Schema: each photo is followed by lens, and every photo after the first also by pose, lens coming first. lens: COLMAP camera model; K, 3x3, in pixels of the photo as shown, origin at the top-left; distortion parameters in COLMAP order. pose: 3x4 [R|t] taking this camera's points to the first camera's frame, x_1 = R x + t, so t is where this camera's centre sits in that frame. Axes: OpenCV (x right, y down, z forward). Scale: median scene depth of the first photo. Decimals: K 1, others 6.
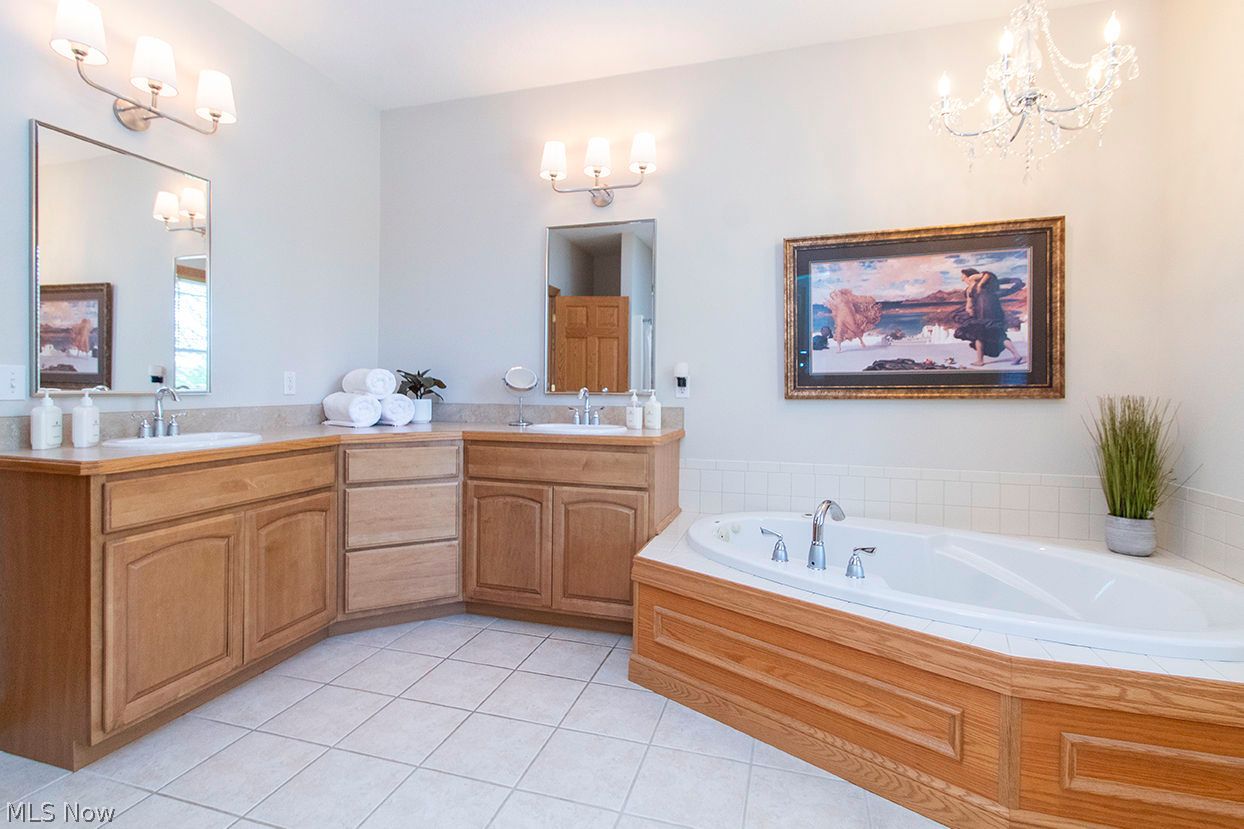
lens RADIAL K [[592.5, 0, 607.2], [0, 592.5, 388.0], [0, 0, 1]] dist [0.005005, 0.000351]
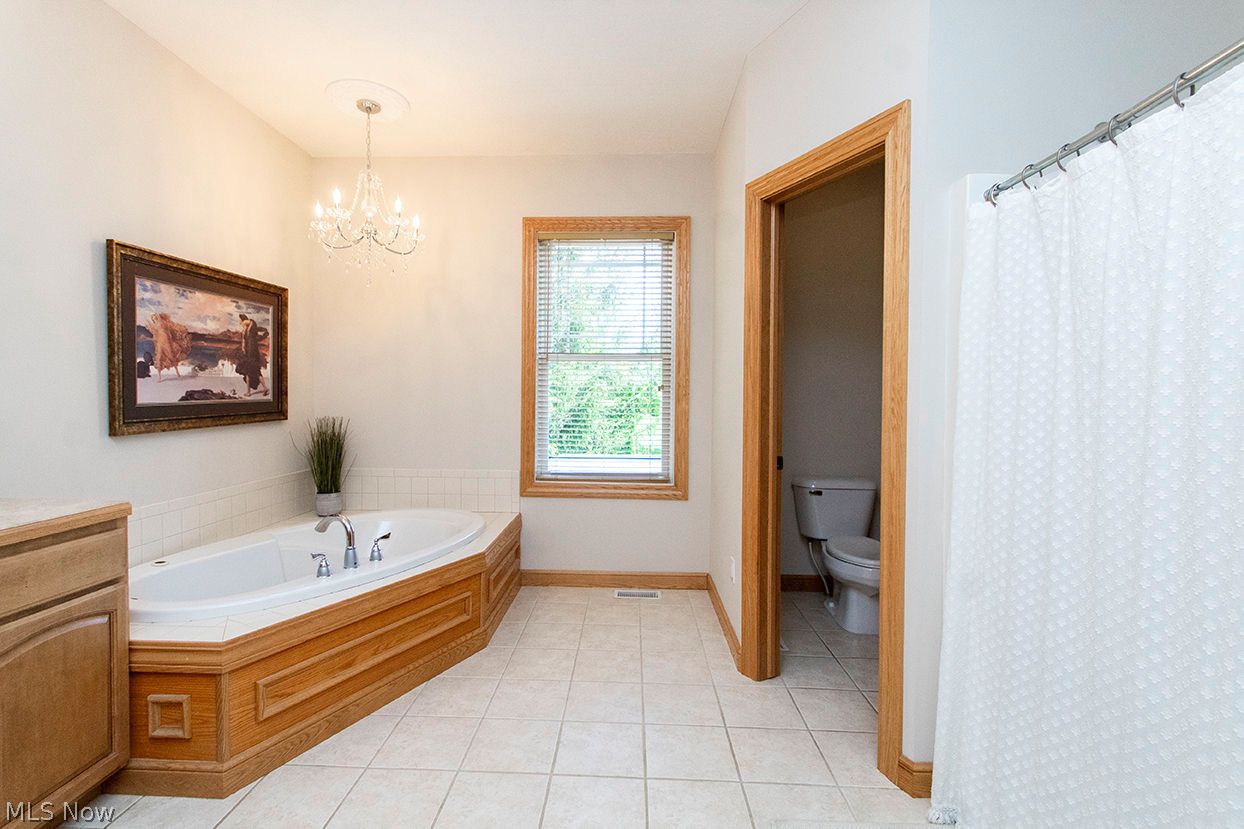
lens RADIAL K [[592.5, 0, 617.8], [0, 592.5, 407.6], [0, 0, 1]] dist [0.005005, 0.000351]
pose [[-0.279655, -0.029055, 0.959661, -0.739386], [-0.003381, 0.999566, 0.029278, -0.051508], [-0.960095, 0.004943, -0.279631, 0.608062]]
